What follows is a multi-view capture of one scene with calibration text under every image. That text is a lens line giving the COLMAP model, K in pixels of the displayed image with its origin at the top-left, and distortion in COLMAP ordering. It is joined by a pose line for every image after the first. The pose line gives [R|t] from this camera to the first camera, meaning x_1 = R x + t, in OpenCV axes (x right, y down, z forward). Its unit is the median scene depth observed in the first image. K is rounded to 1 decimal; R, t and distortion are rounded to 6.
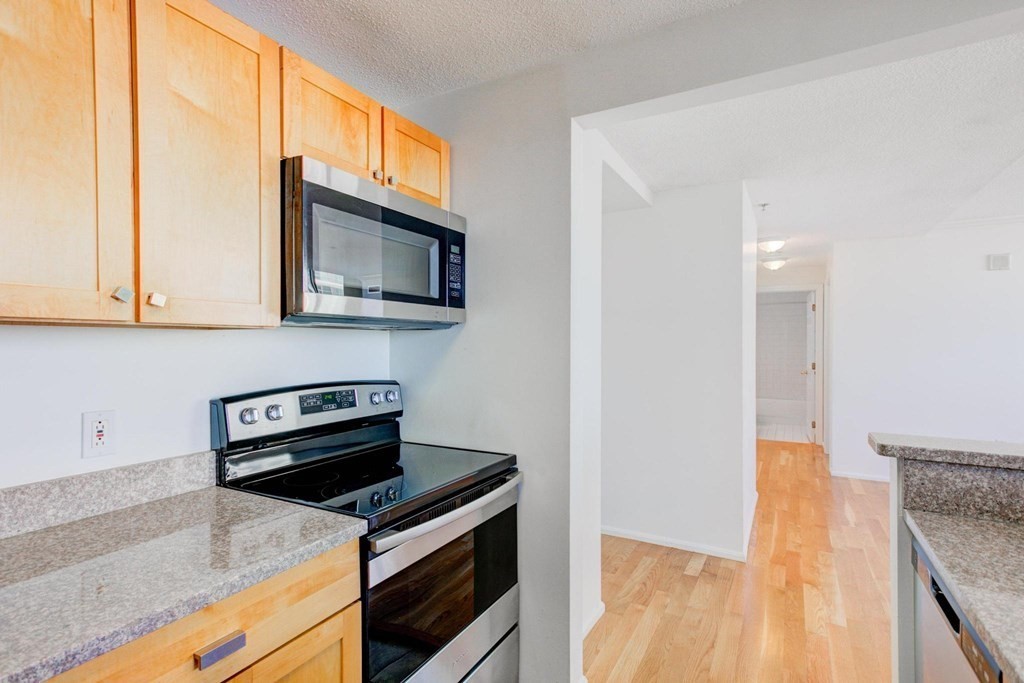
lens RADIAL K [[501.4, 0, 510.4], [0, 501.4, 345.0], [0, 0, 1]] dist [0.014683, 0.000276]
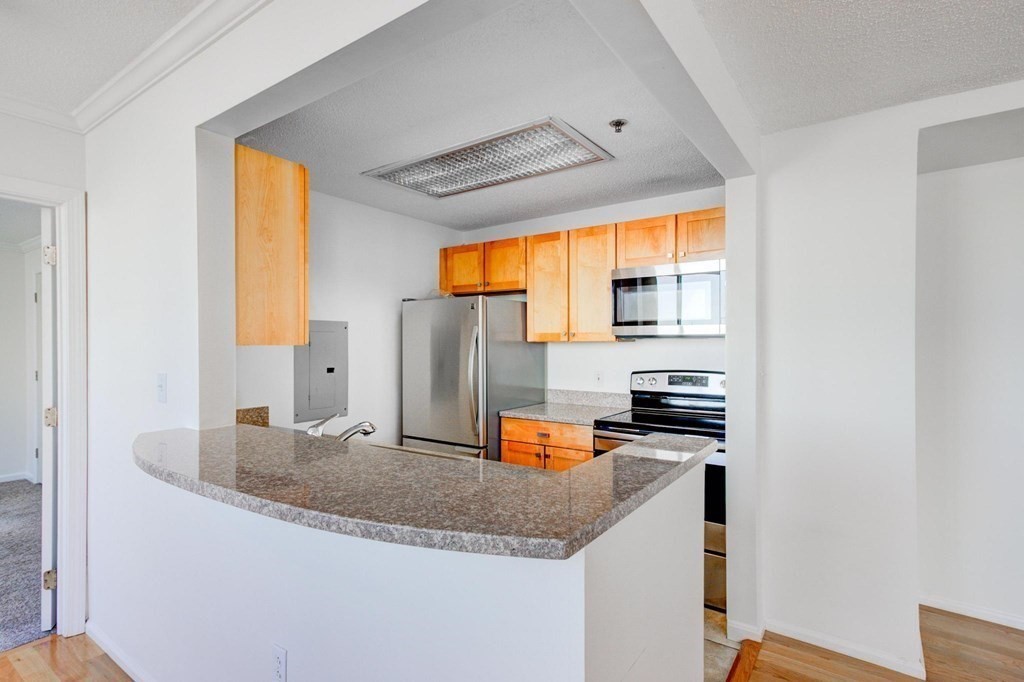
lens RADIAL K [[501.4, 0, 513.3], [0, 501.4, 343.9], [0, 0, 1]] dist [0.014683, 0.000276]
pose [[-0.090800, 0.004564, -0.995859, 1.673022], [0.000205, 0.999990, 0.004564, -0.030147], [0.995869, 0.000210, -0.090800, 0.625079]]
